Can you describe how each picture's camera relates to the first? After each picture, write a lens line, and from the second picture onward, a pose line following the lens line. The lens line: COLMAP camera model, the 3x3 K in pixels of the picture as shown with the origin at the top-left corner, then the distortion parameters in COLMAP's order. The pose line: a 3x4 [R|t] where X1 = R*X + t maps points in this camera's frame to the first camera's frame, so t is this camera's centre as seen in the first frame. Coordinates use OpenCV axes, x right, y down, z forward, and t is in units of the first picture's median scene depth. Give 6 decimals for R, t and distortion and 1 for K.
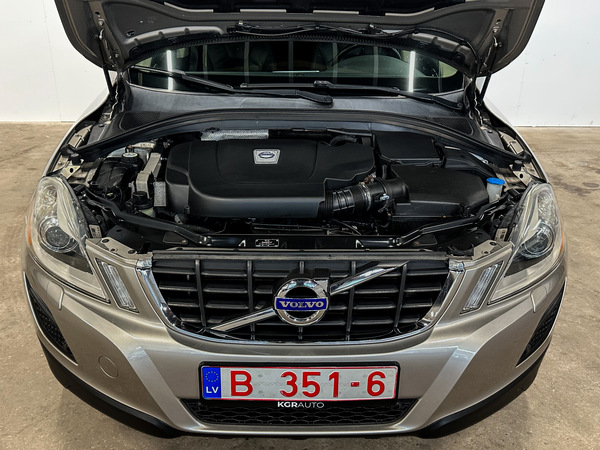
lens RADIAL K [[568.3, 0, 300.0], [0, 568.3, 225.0], [0, 0, 1]] dist [0.080177, 0.000725]
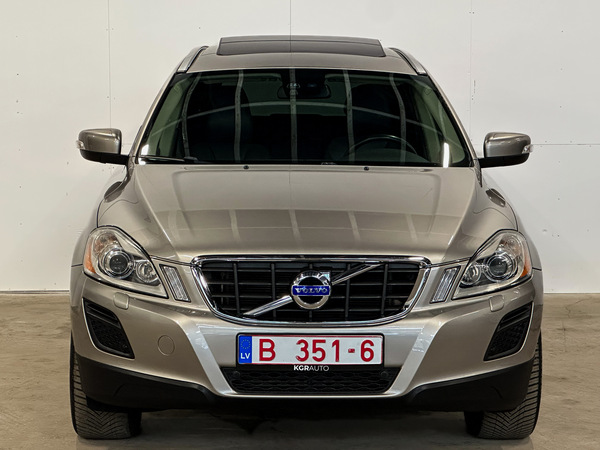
lens RADIAL K [[1561.4, 0, 300.0], [0, 1561.4, 225.0], [0, 0, 1]] dist [-0.096007, -0.017608]
pose [[0.999972, -0.006953, -0.002778, -0.012669], [0.005931, 0.962058, -0.272780, 0.992354], [0.004570, 0.272756, 0.962072, -2.606360]]
